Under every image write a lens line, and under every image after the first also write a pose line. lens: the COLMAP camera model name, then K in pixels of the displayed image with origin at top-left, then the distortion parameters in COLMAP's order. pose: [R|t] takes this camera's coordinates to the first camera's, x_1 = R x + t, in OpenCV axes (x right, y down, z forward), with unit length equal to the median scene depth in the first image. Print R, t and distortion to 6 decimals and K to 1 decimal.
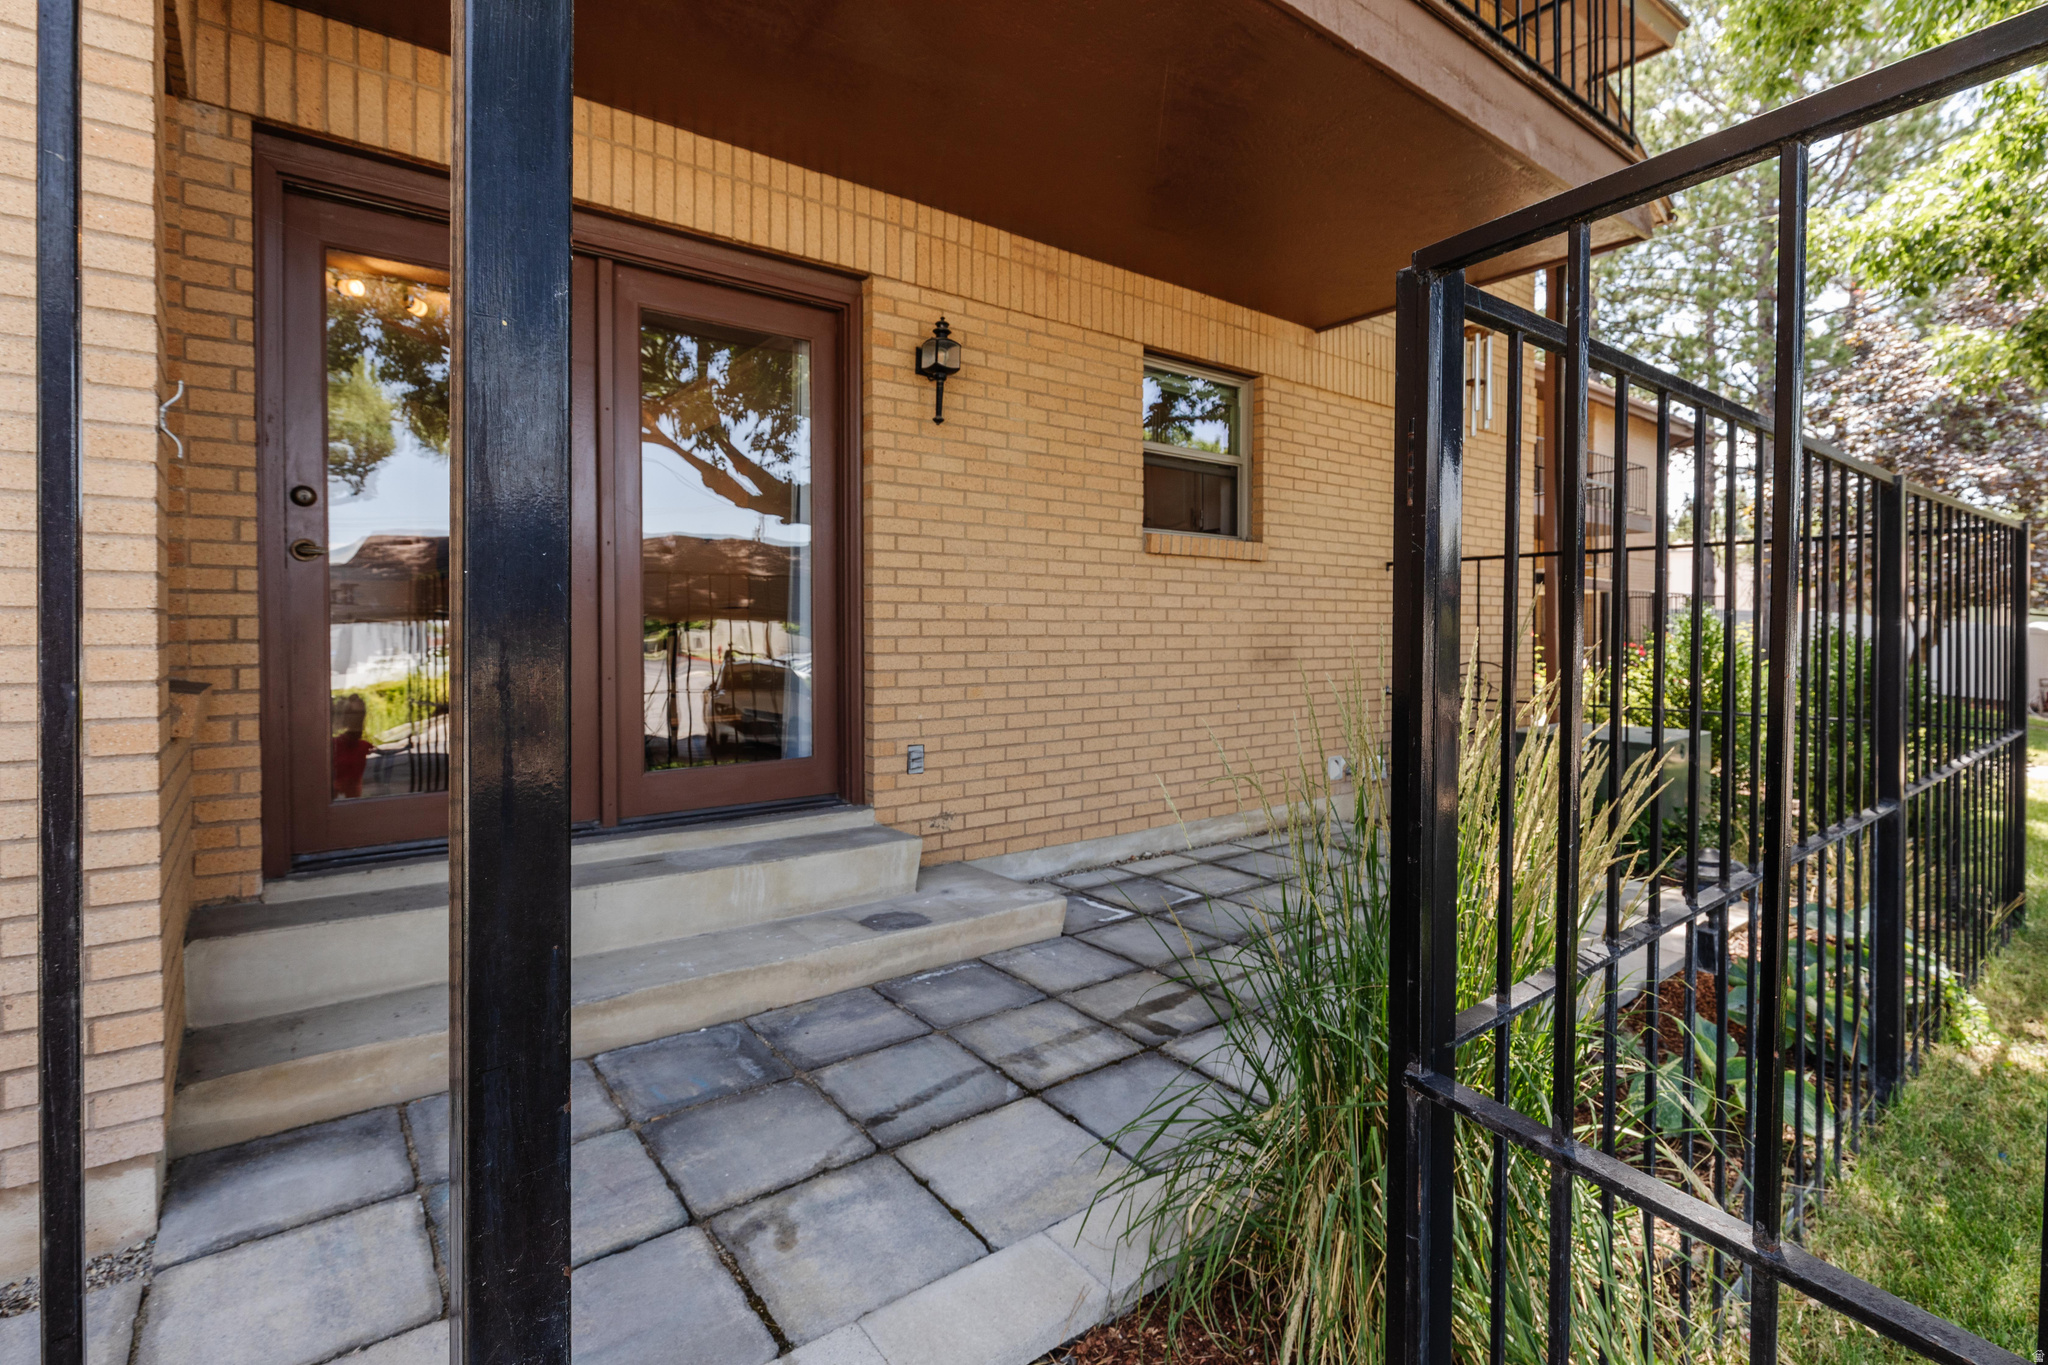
lens RADIAL K [[975.7, 0, 1101.5], [0, 975.7, 616.9], [0, 0, 1]] dist [-0.005534, 0.002098]
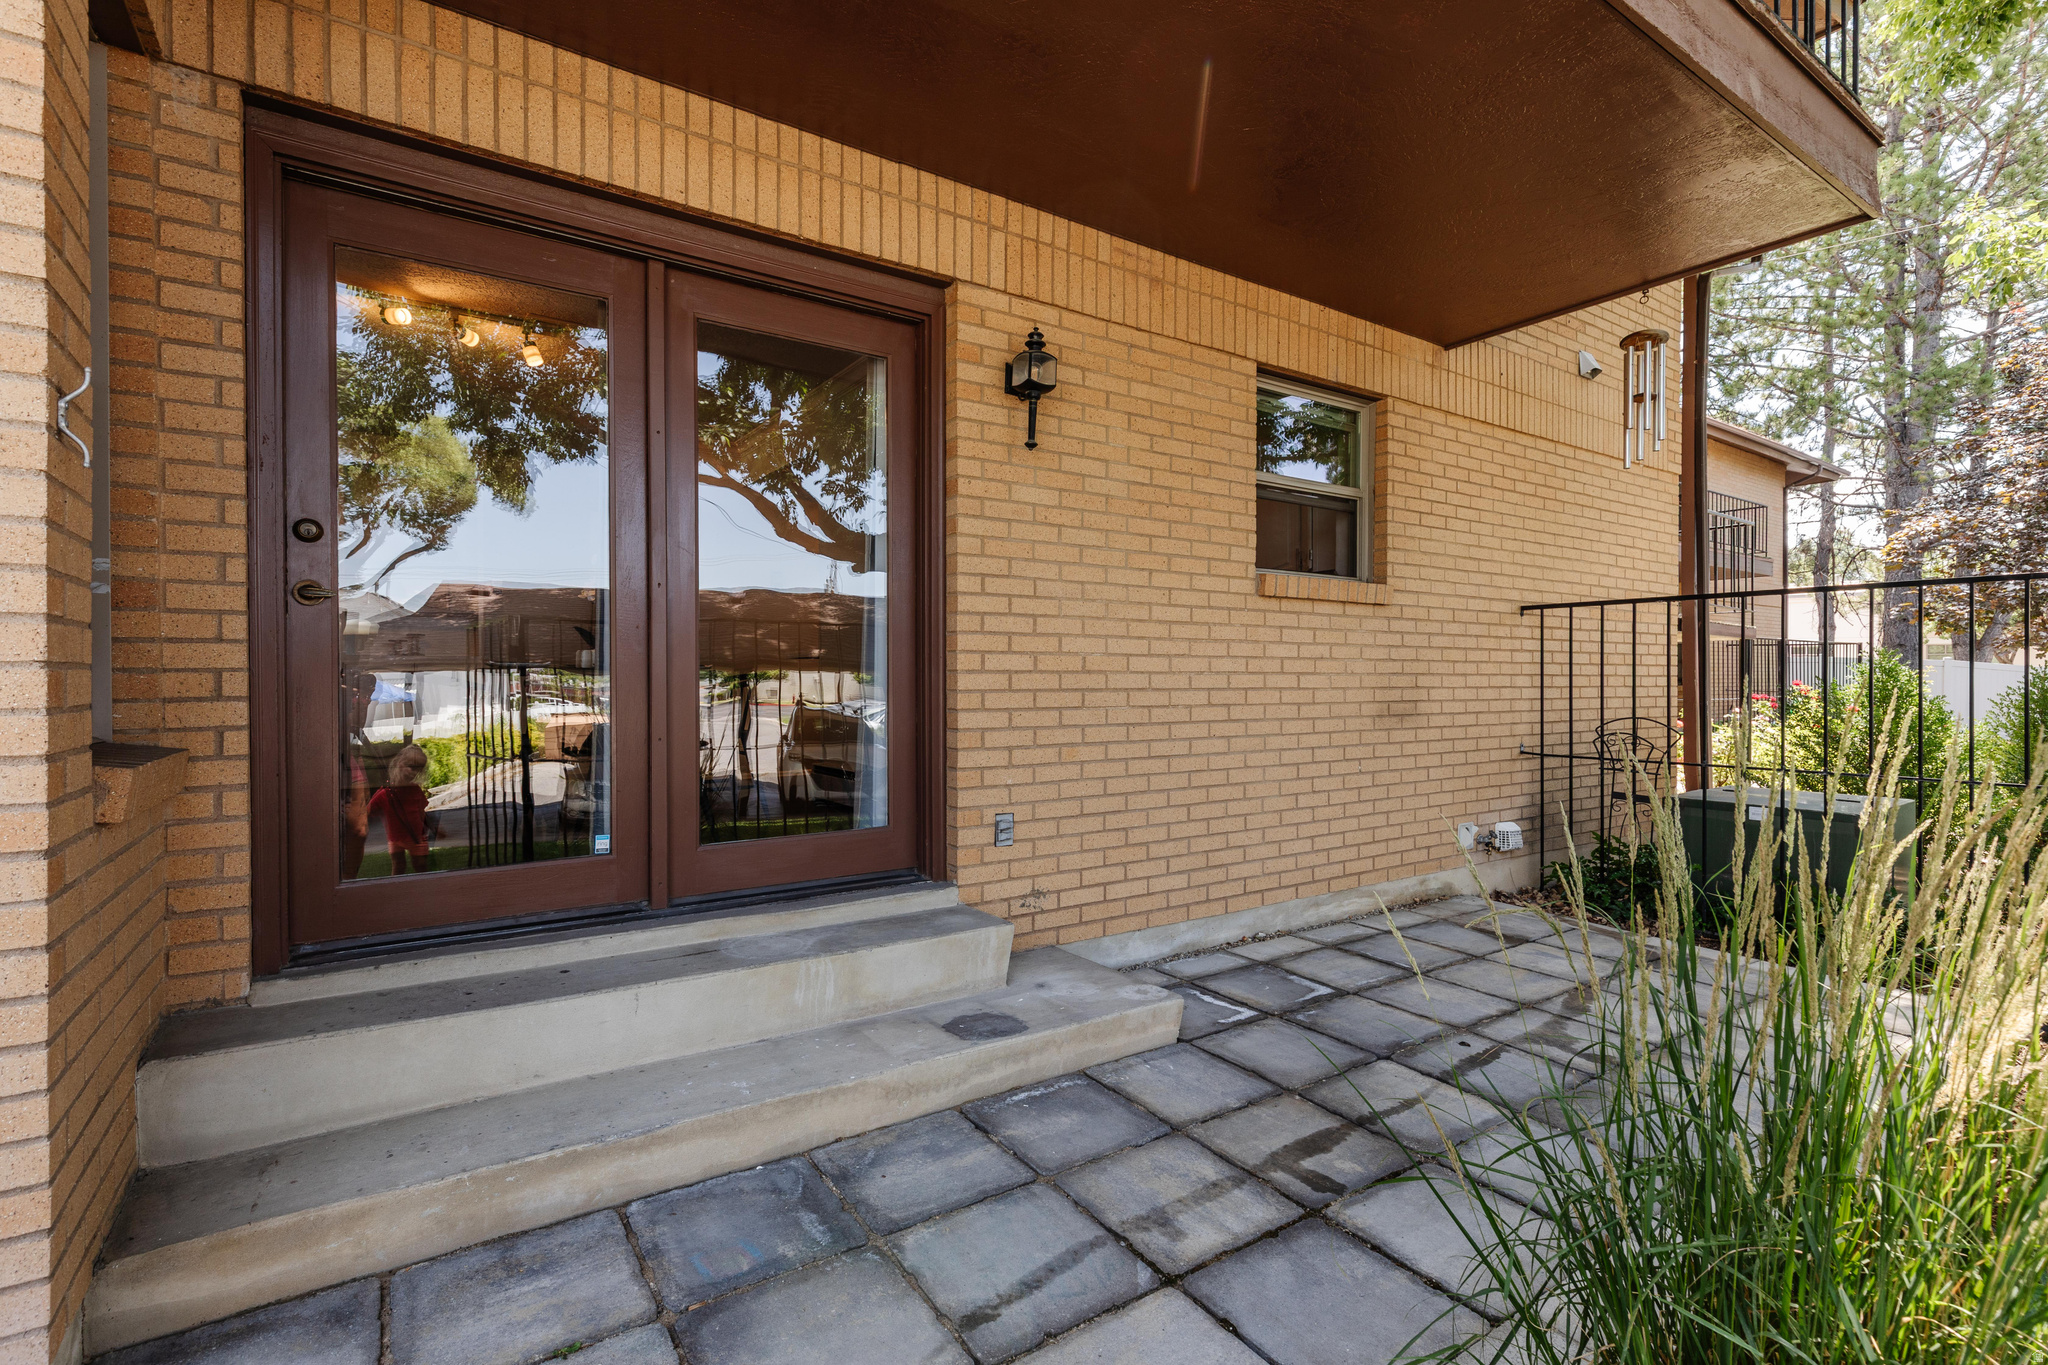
lens RADIAL K [[975.7, 0, 1137.4], [0, 975.7, 652.4], [0, 0, 1]] dist [-0.005534, 0.002098]
pose [[0.999404, -0.002379, -0.034429, -0.041244], [0.001884, 0.999894, -0.014414, -0.001529], [0.034460, 0.014340, 0.999303, 0.126504]]
